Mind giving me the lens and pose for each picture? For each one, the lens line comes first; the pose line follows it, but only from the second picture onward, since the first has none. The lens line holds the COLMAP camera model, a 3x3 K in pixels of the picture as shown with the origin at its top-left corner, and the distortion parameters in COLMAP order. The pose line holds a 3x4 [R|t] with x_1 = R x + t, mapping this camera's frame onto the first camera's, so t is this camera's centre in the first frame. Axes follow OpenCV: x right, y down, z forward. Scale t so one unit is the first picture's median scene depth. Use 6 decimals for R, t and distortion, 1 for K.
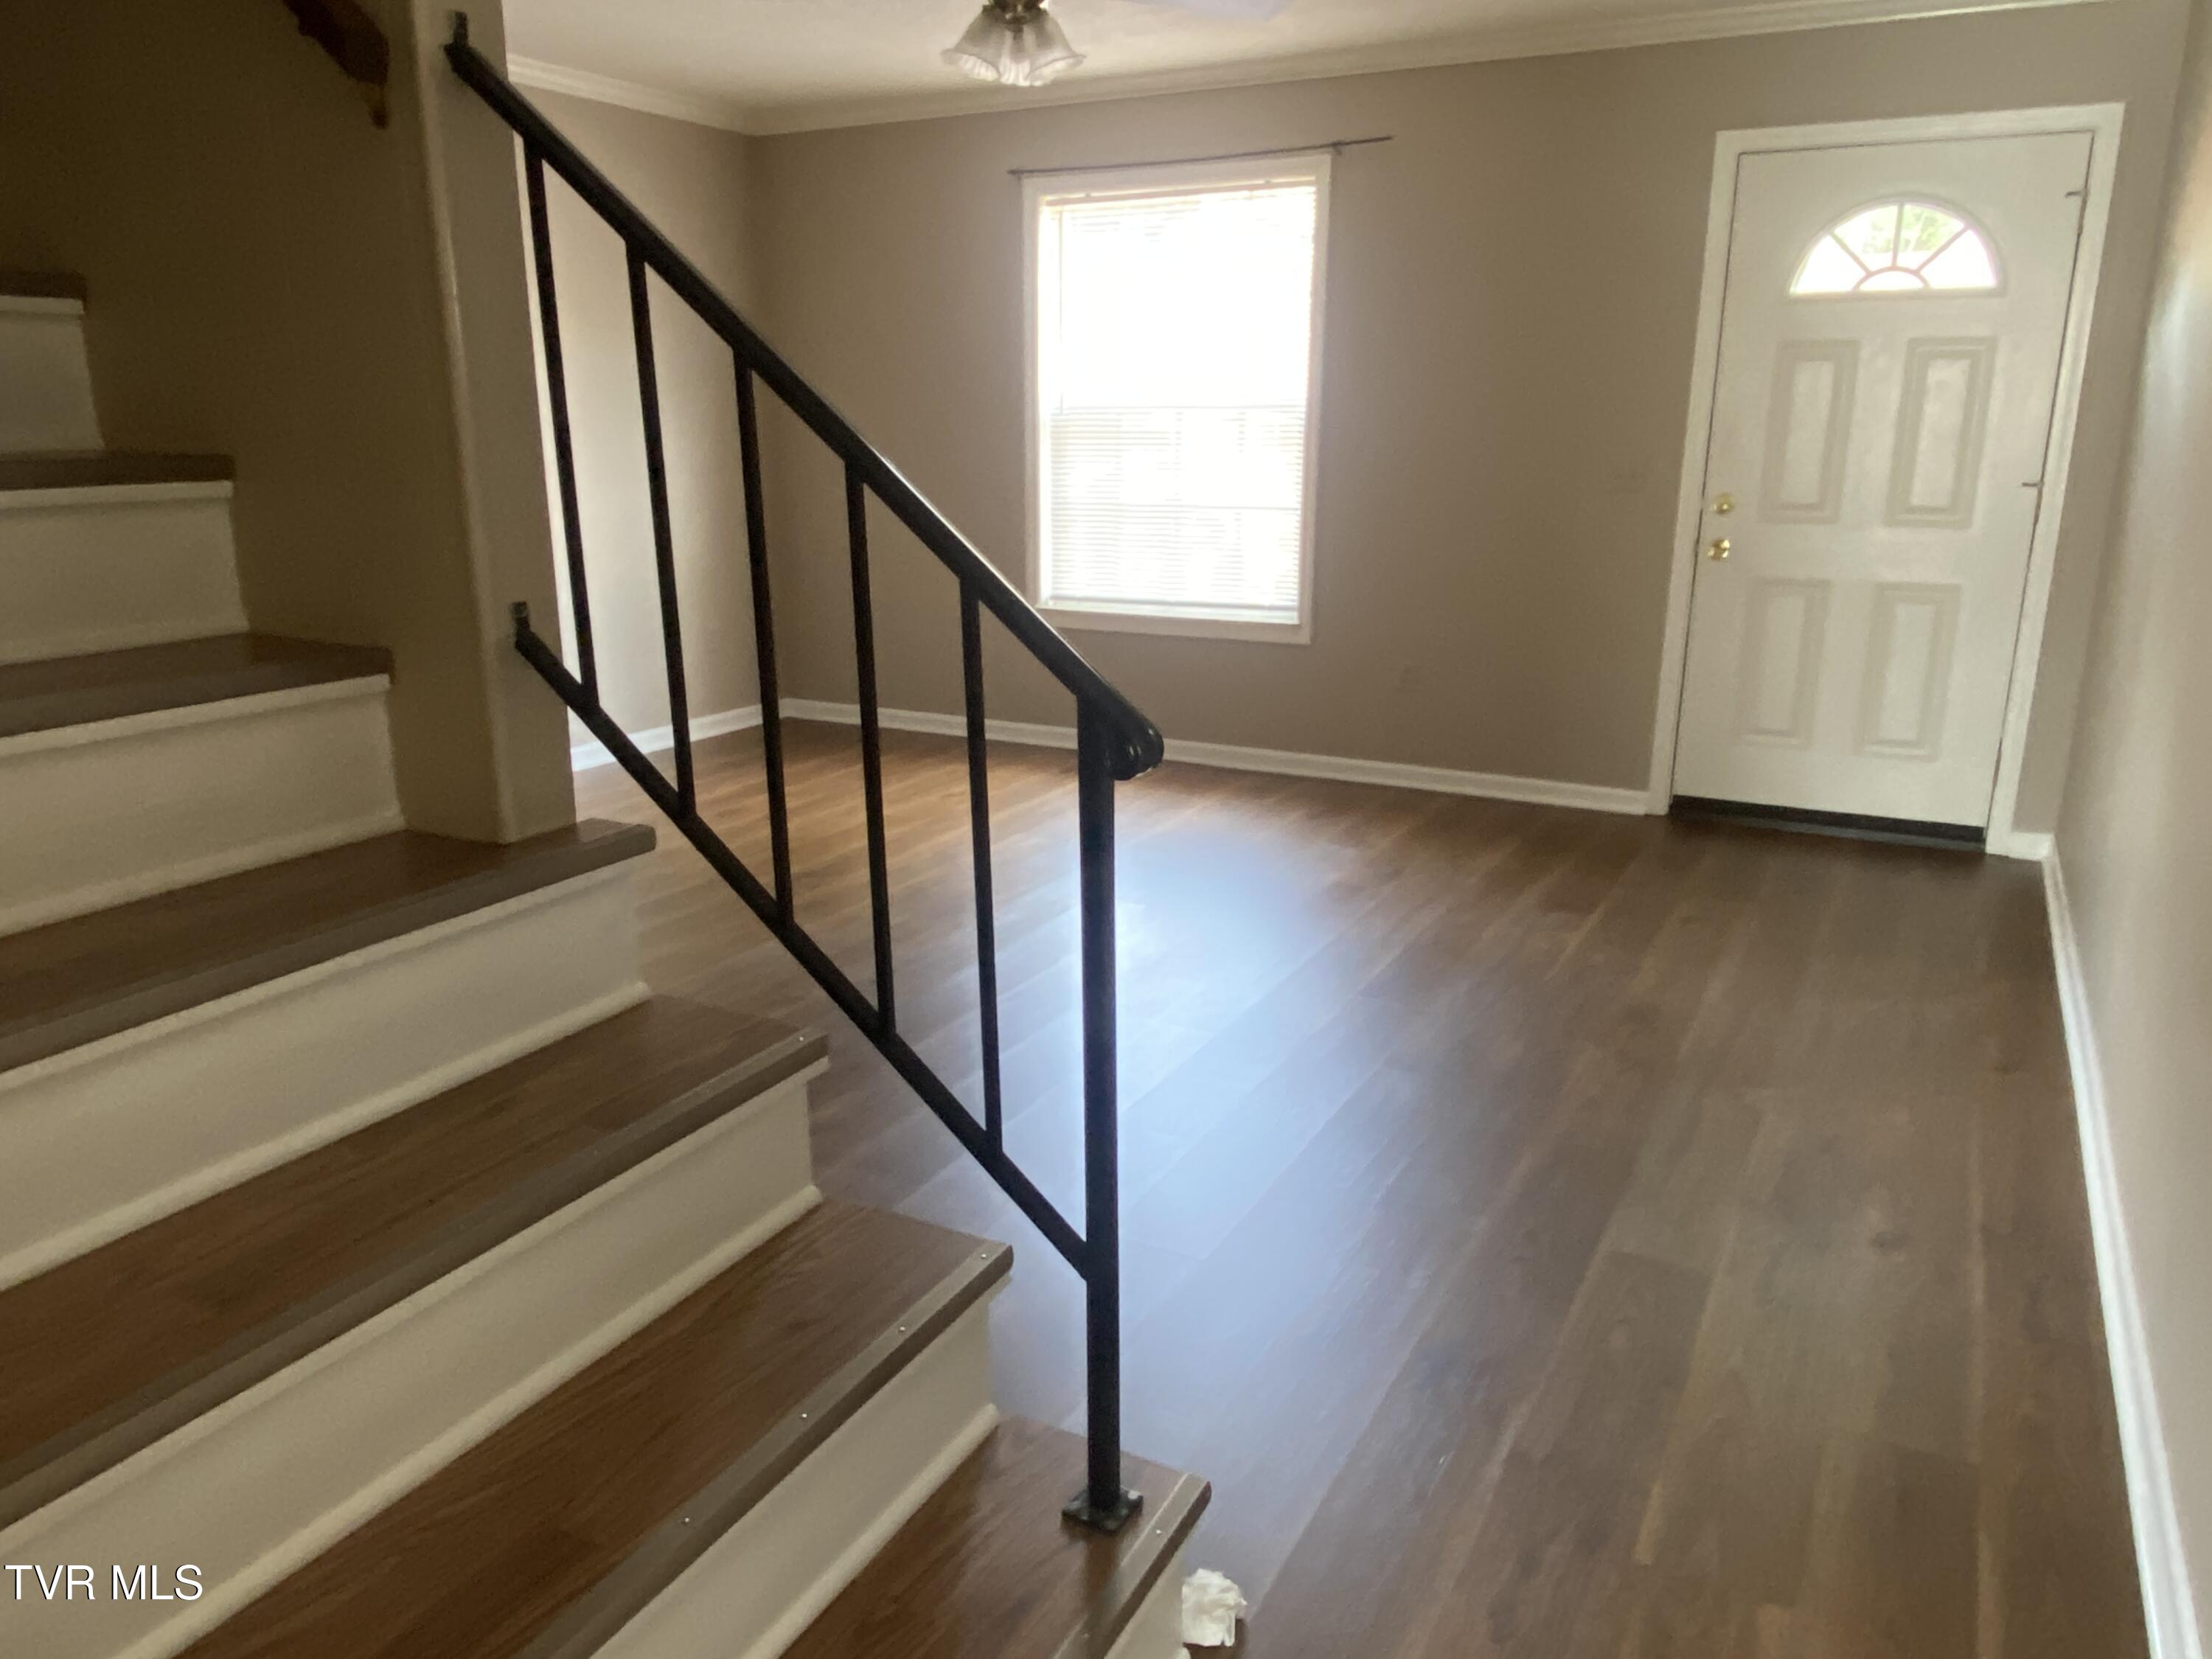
lens RADIAL K [[1510.9, 0, 1106.0], [0, 1510.9, 829.5], [0, 0, 1]] dist [-0.003939, 0.000572]
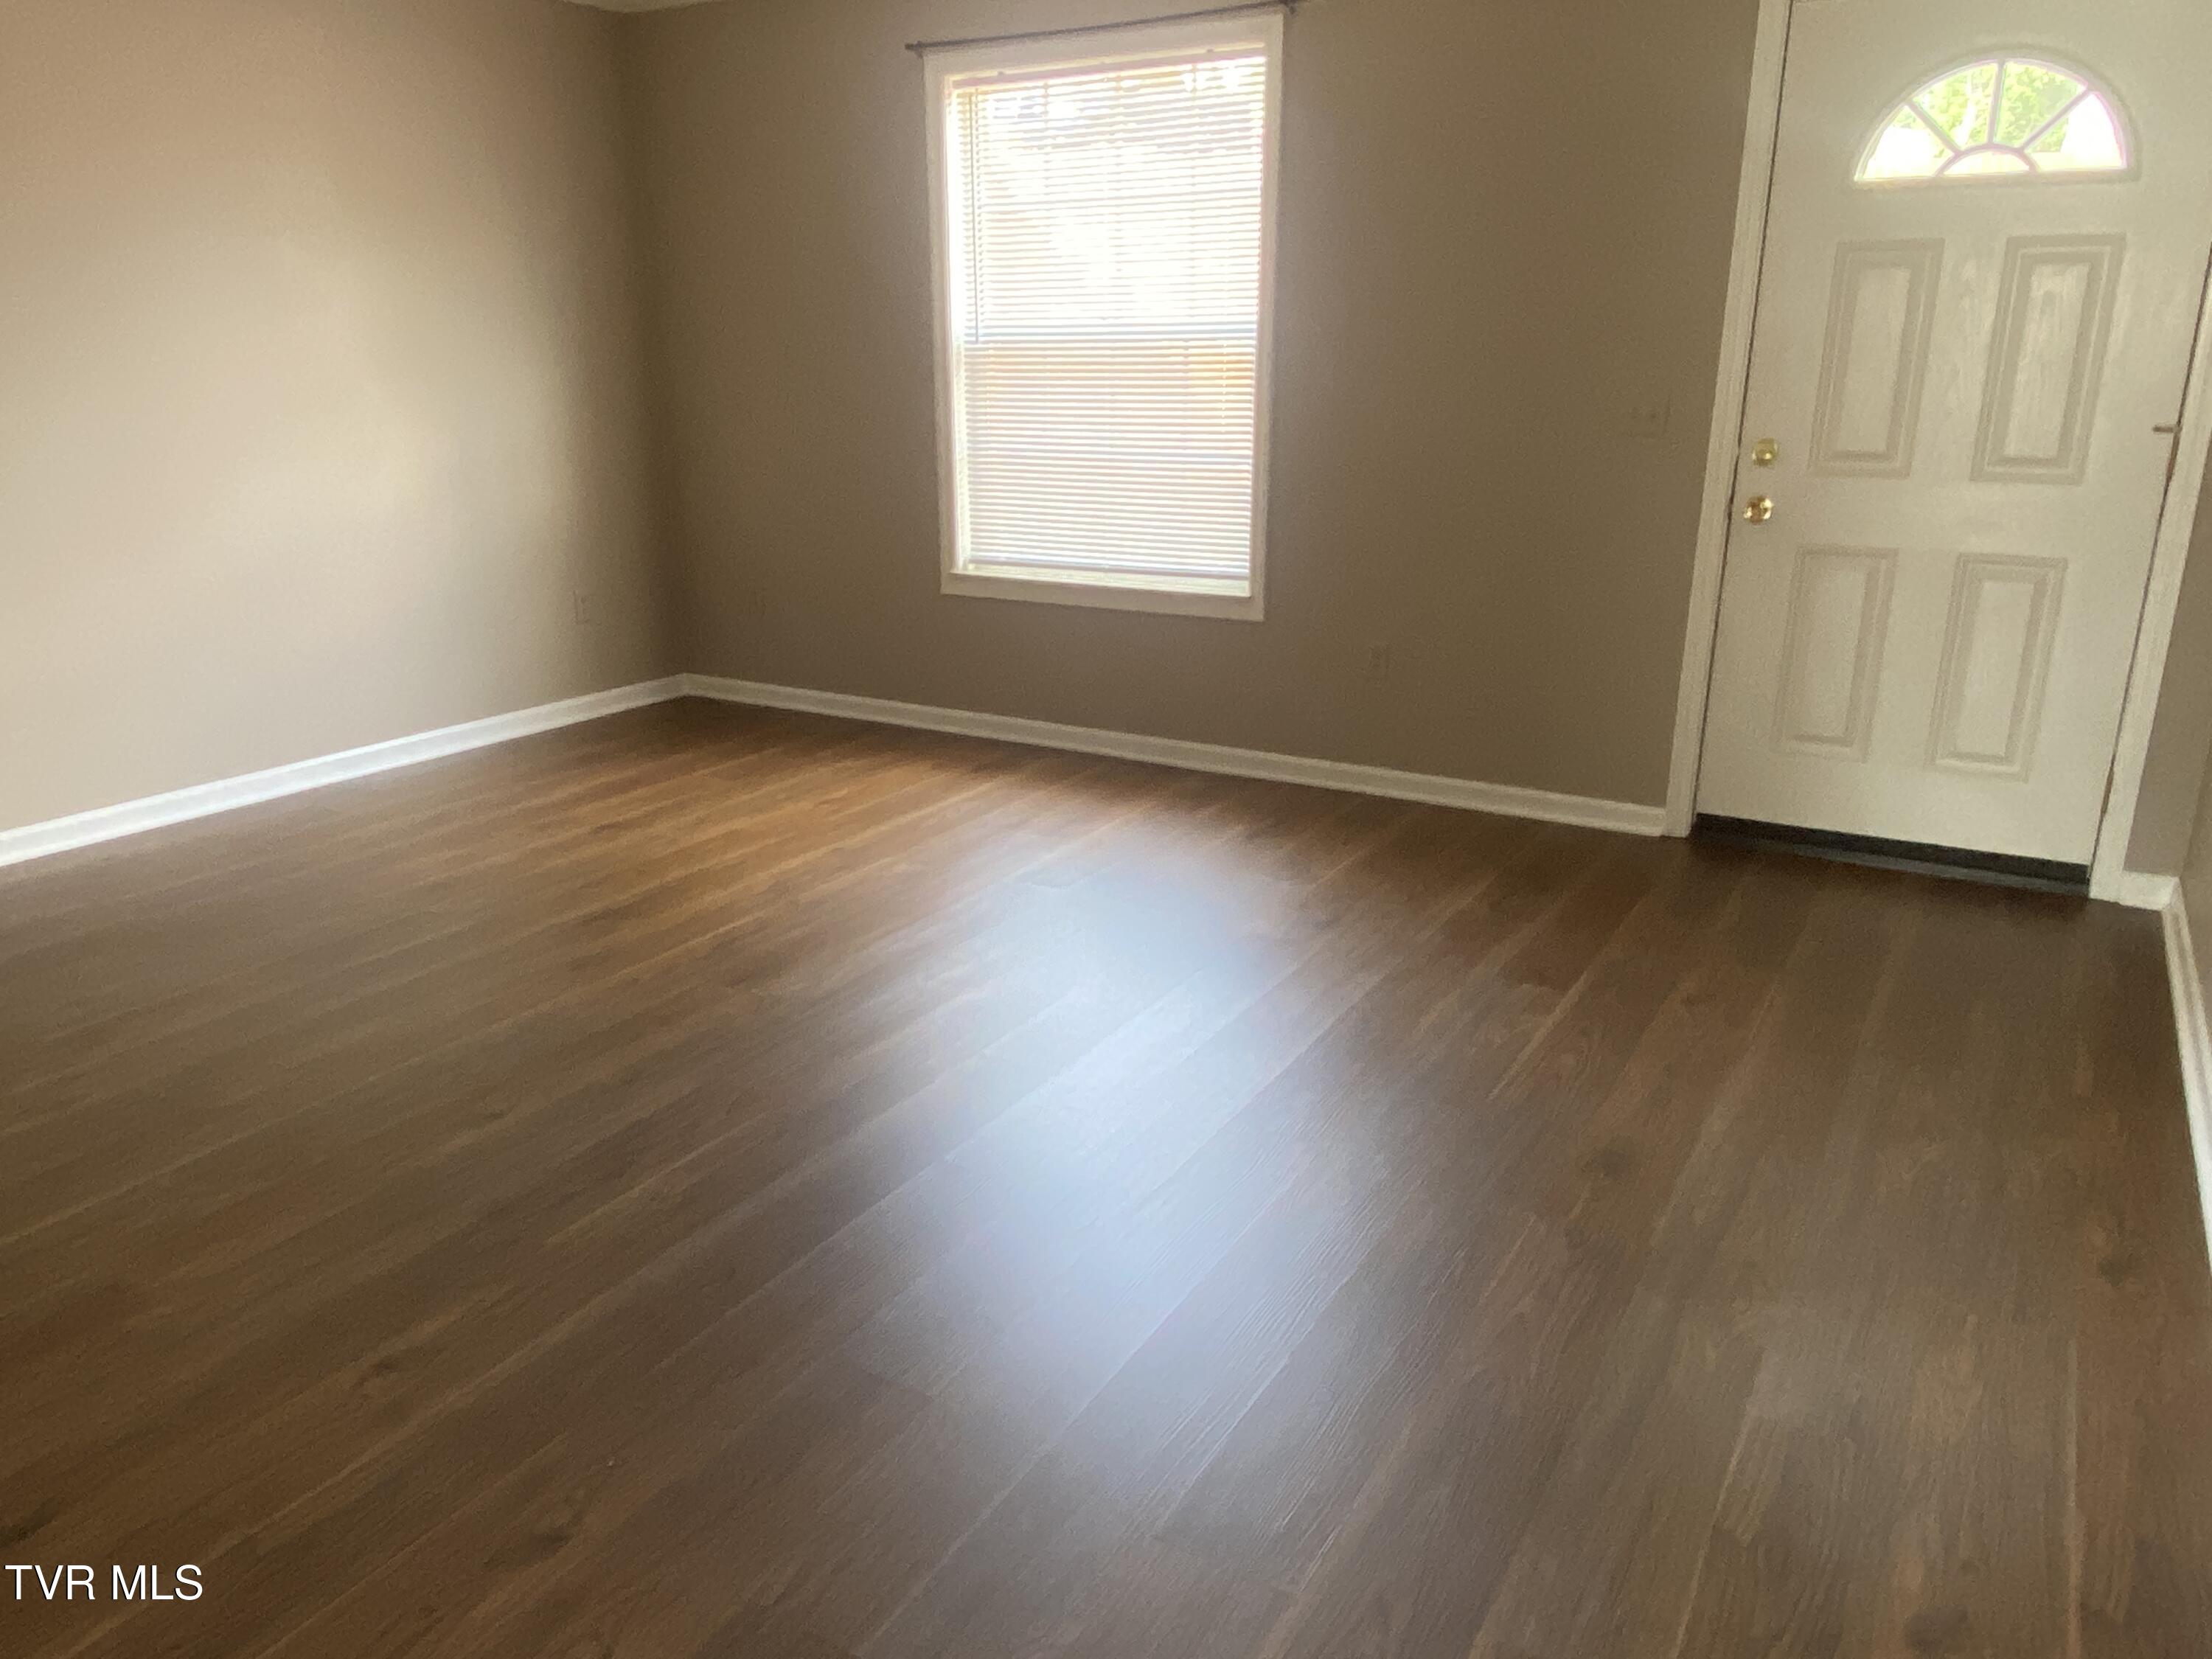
lens RADIAL K [[1553.2, 0, 1106.0], [0, 1553.2, 829.5], [0, 0, 1]] dist [0.005659, -0.005536]
pose [[0.999495, 0.007603, -0.030844, 0.090542], [-0.006557, 0.999404, 0.033880, -0.043469], [0.031083, -0.033661, 0.998950, 0.167045]]
